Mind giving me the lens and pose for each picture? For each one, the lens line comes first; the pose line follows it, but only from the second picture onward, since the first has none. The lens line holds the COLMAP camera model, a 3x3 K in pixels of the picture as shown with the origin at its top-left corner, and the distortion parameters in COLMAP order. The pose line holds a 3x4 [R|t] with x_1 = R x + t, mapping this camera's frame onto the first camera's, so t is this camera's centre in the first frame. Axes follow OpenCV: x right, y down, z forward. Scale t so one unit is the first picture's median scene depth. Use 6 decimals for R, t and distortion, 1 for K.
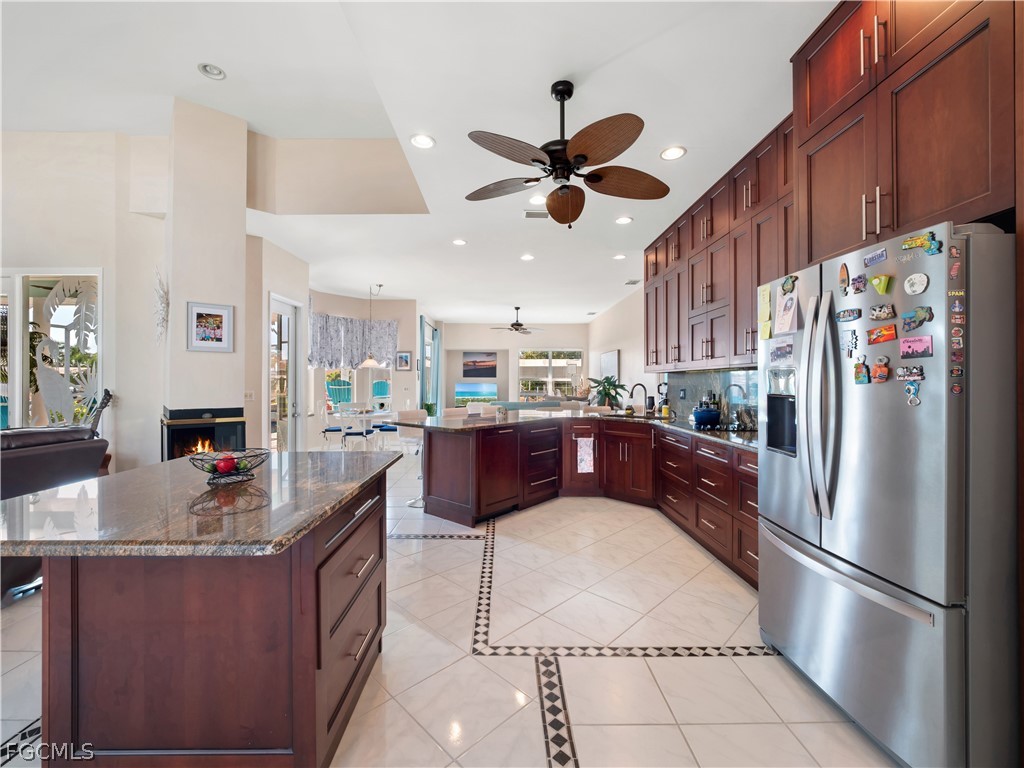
lens RADIAL K [[436.1, 0, 511.1], [0, 436.1, 381.9], [0, 0, 1]] dist [0.002849, 0.000043]
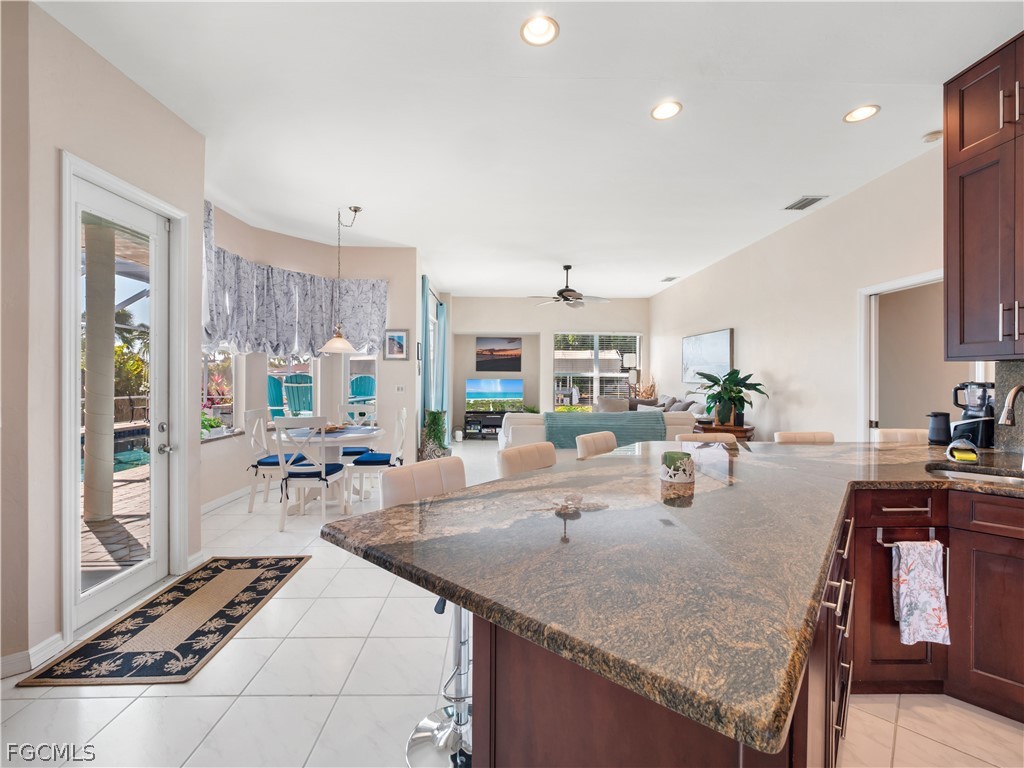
lens RADIAL K [[451.7, 0, 509.7], [0, 451.7, 380.0], [0, 0, 1]] dist [0.002039, -0.000095]
pose [[0.999961, 0.003704, 0.008011, -0.093202], [-0.003760, 0.999968, 0.007019, -0.001841], [-0.007985, -0.007049, 0.999943, 0.368658]]
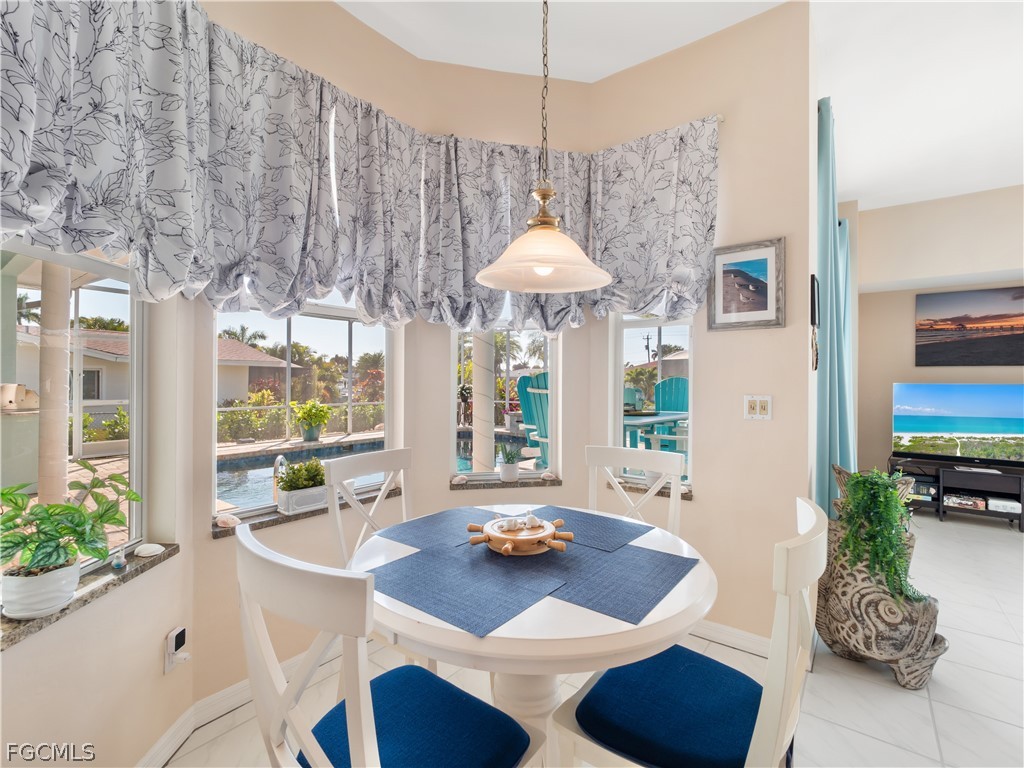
lens RADIAL K [[475.0, 0, 503.9], [0, 475.0, 381.0], [0, 0, 1]] dist [0.001152, 0.000163]
pose [[0.781686, 0.002795, -0.623666, -0.203840], [-0.003888, 0.999992, -0.000391, 0.003662], [0.623661, 0.002730, 0.781690, 0.779568]]
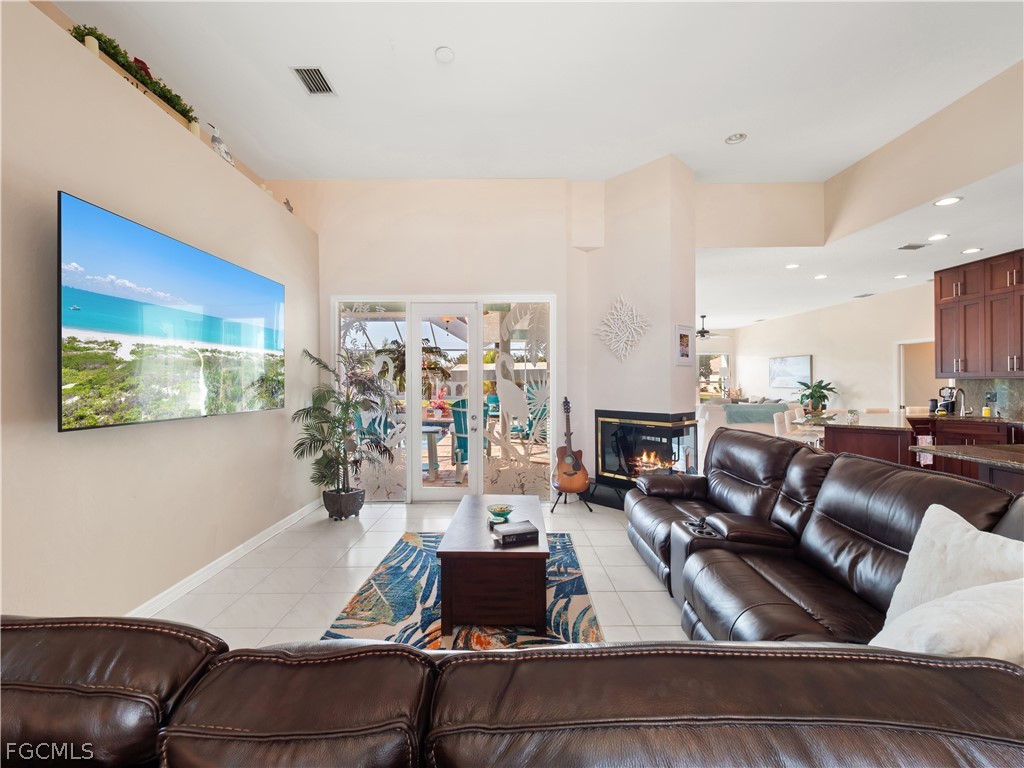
lens RADIAL K [[443.0, 0, 512.0], [0, 443.0, 384.0], [0, 0, 1]] dist [0.002959, 0.001142]
pose [[0.999996, -0.000908, 0.002513, -0.548282], [0.000897, 0.999990, 0.004312, -0.008679], [-0.002517, -0.004310, 0.999988, -0.113355]]
